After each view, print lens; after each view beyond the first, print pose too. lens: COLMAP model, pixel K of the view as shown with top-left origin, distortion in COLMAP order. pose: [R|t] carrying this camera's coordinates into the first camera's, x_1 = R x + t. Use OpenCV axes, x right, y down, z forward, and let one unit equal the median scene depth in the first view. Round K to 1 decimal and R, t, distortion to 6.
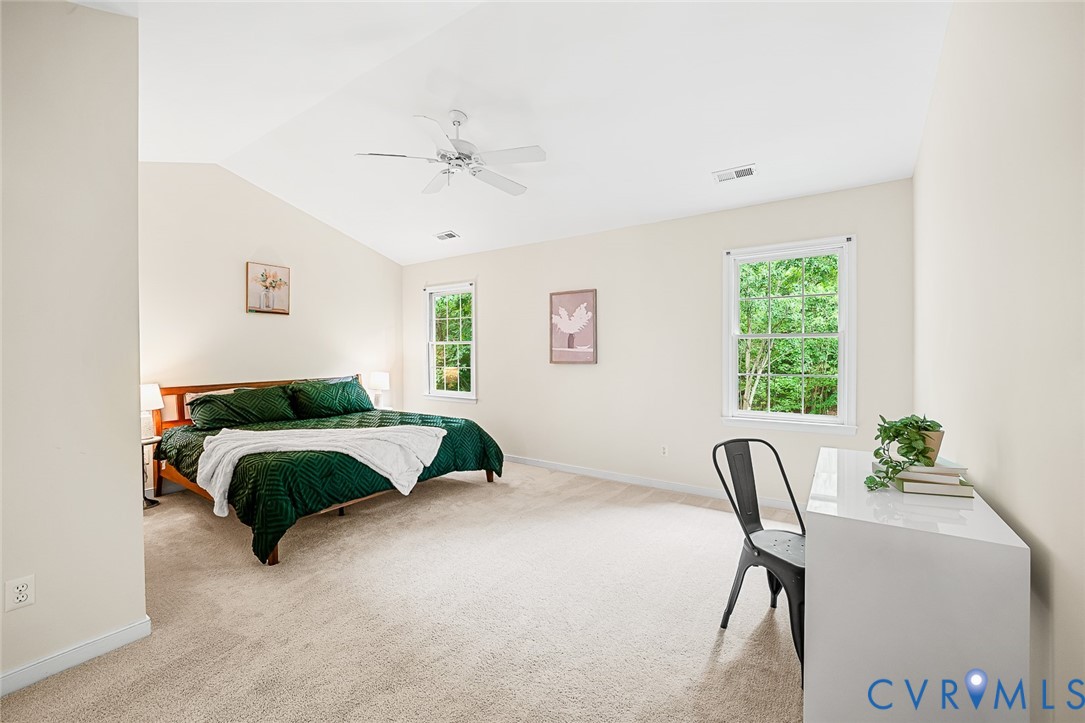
lens RADIAL K [[435.7, 0, 543.8], [0, 435.7, 356.1], [0, 0, 1]] dist [-0.009146, 0.004446]
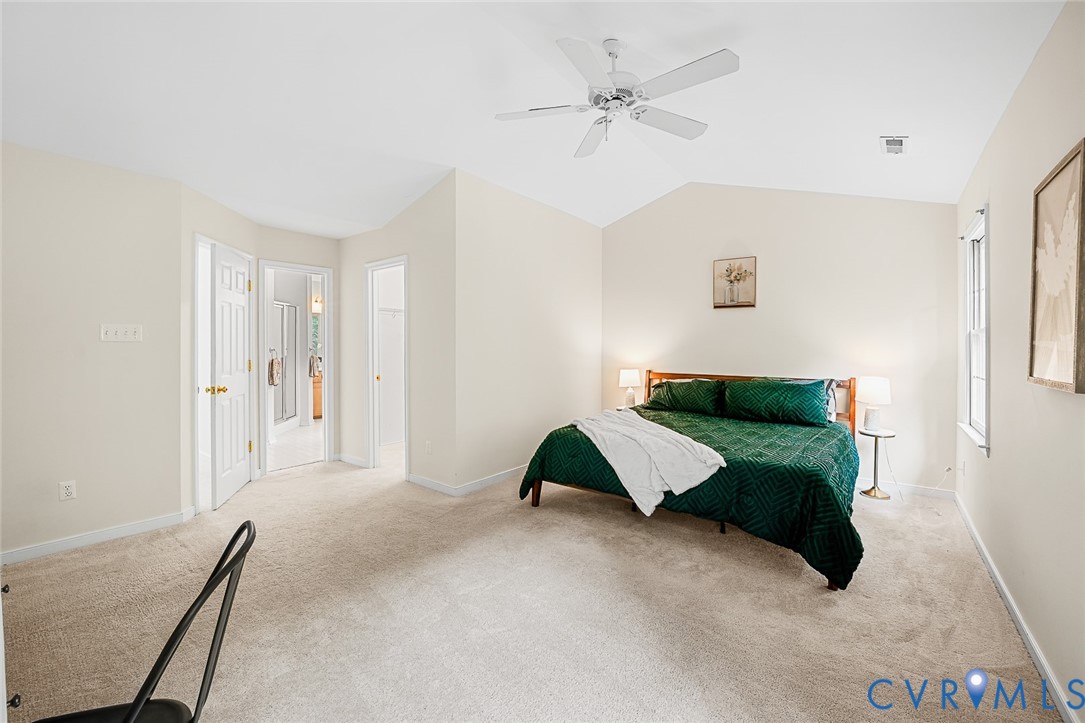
lens RADIAL K [[435.7, 0, 543.2], [0, 435.7, 355.6], [0, 0, 1]] dist [-0.009146, 0.004446]
pose [[-0.037908, 0.018649, -0.999107, 0.382055], [-0.019294, 0.999626, 0.019391, 0.001024], [0.999095, 0.020012, -0.037534, 0.609027]]
